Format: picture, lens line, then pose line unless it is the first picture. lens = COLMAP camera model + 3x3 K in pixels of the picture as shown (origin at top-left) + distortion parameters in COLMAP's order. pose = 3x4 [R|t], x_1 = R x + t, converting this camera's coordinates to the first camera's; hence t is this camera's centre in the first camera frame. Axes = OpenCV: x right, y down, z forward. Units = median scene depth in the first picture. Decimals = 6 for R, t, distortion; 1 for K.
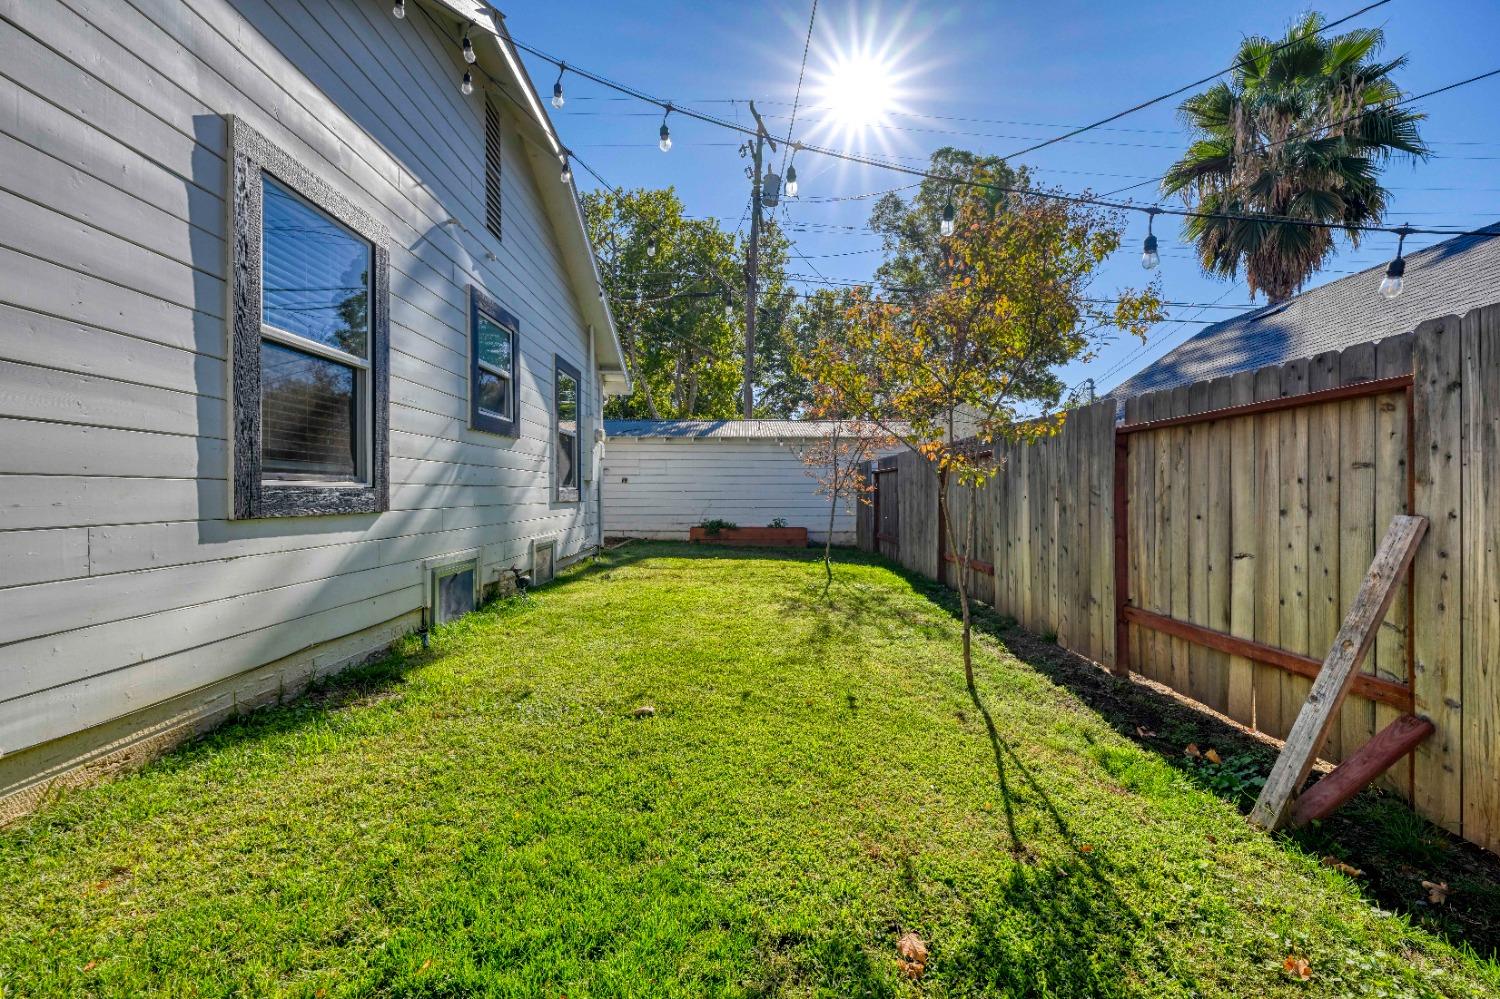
lens RADIAL K [[594.7, 0, 755.8], [0, 594.7, 498.4], [0, 0, 1]] dist [-0.002036, 0.000506]
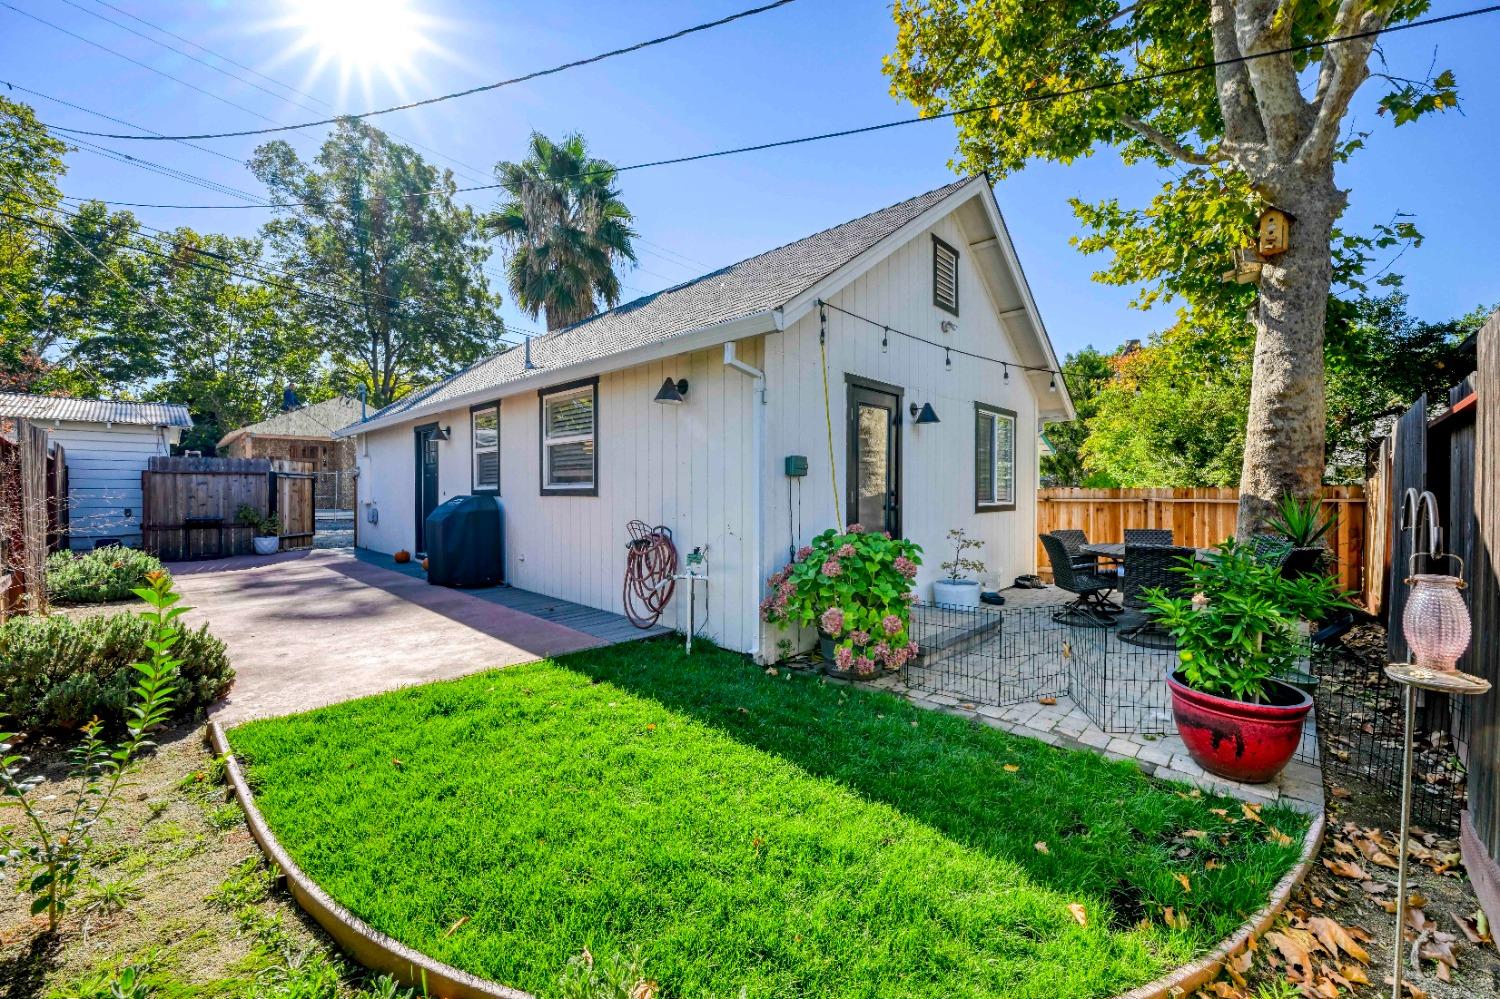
lens RADIAL K [[594.7, 0, 751.3], [0, 594.7, 495.9], [0, 0, 1]] dist [-0.002036, 0.000506]
pose [[0.698559, -0.000672, 0.715552, 0.271994], [0.004524, 0.999984, -0.003478, 0.006385], [-0.715538, 0.005666, 0.698551, -0.230763]]
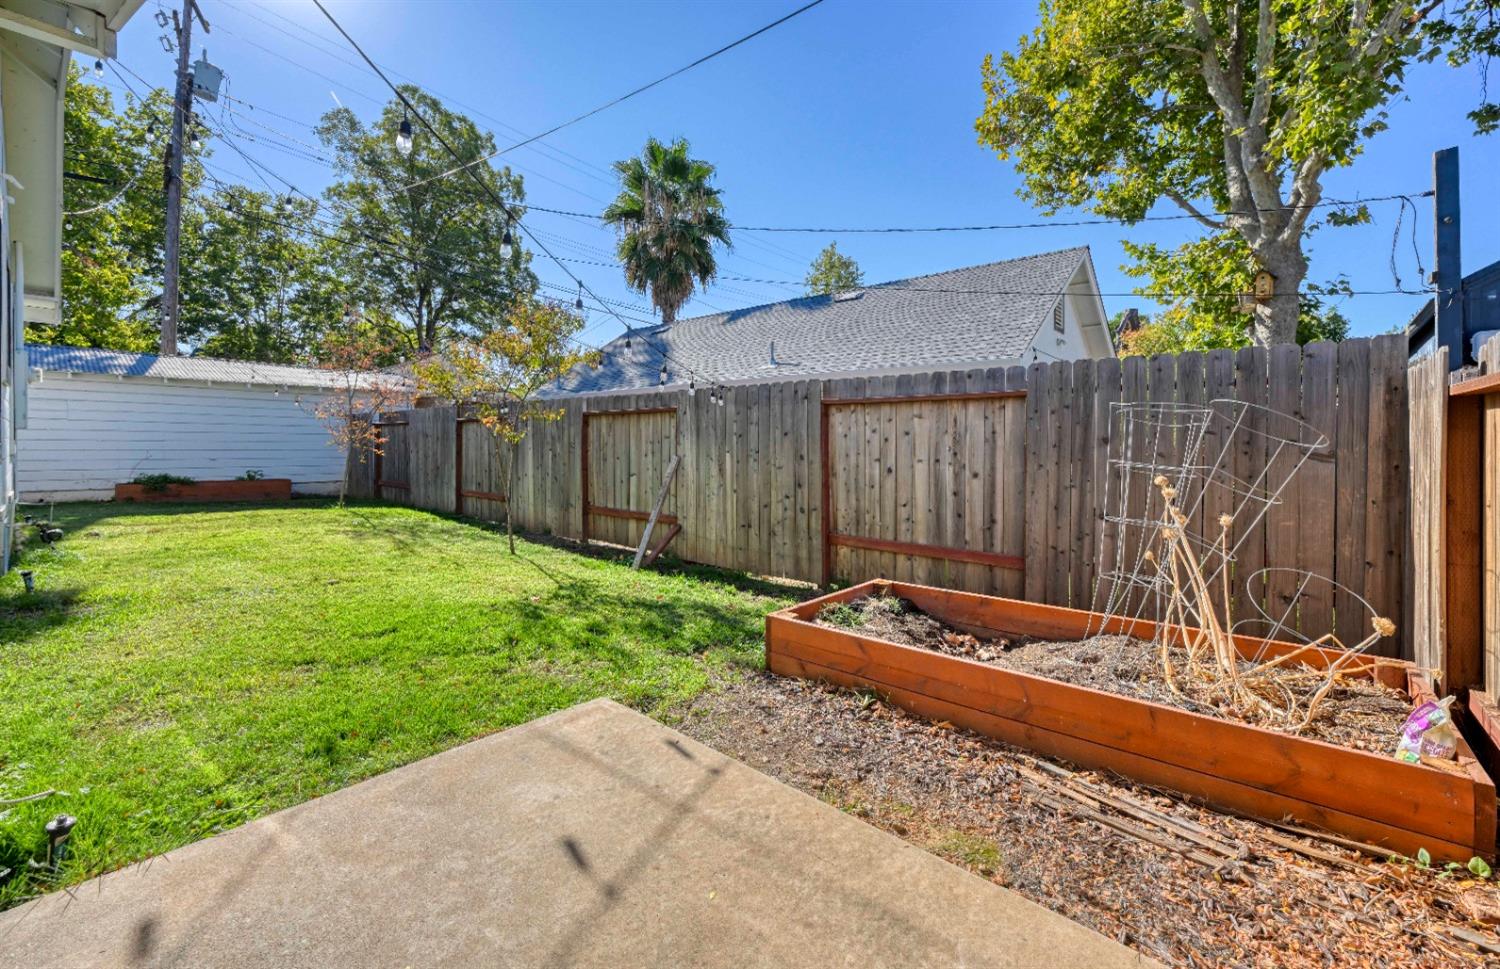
lens RADIAL K [[612.8, 0, 751.6], [0, 612.8, 447.9], [0, 0, 1]] dist [-0.001008, -0.000216]
pose [[0.668329, -0.002164, 0.743863, -0.161712], [0.001082, 0.999998, 0.001936, -0.002399], [-0.743865, -0.000489, 0.668330, -0.234775]]
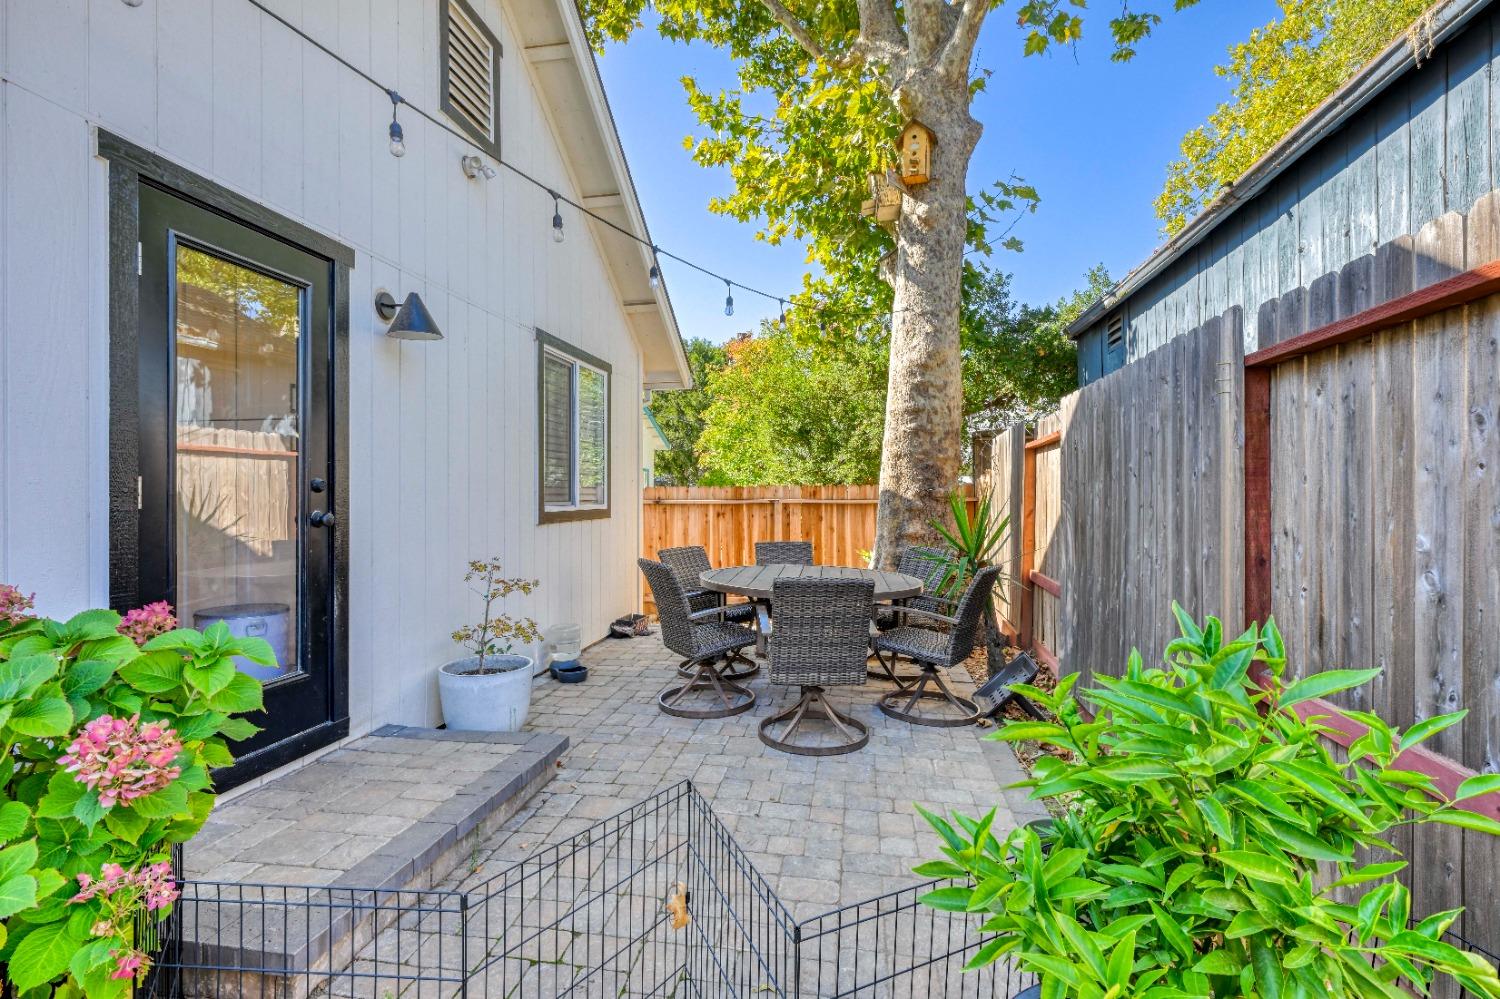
lens RADIAL K [[686.2, 0, 757.2], [0, 686.2, 504.2], [0, 0, 1]] dist [0.001632, 0.000093]
pose [[0.176618, -0.008529, 0.984243, 0.494205], [0.010588, 0.999921, 0.006765, 0.009678], [-0.984223, 0.009227, 0.176694, -0.166790]]
